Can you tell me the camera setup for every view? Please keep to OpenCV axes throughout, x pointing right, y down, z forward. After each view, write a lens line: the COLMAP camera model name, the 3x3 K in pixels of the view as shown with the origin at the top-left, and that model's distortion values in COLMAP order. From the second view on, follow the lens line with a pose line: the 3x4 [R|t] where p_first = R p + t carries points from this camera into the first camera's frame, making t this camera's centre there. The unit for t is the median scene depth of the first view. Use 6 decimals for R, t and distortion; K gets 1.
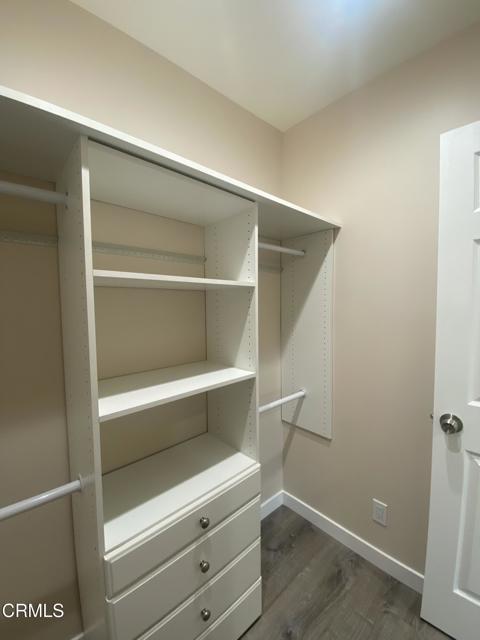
lens RADIAL K [[262.5, 0, 239.6], [0, 262.5, 313.2], [0, 0, 1]] dist [0.034247, -0.024712]
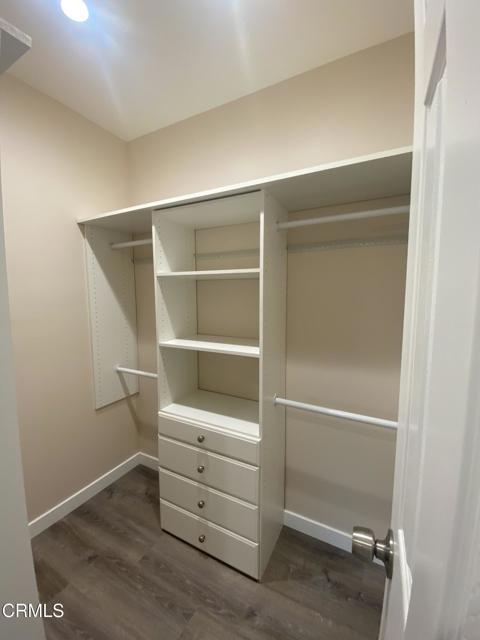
lens RADIAL K [[262.5, 0, 239.6], [0, 262.5, 313.2], [0, 0, 1]] dist [0.034247, -0.024712]
pose [[0.342031, 0.069002, -0.937152, 1.022346], [-0.043282, 0.997399, 0.057641, 0.005269], [0.938691, 0.020846, 0.344128, 0.556780]]
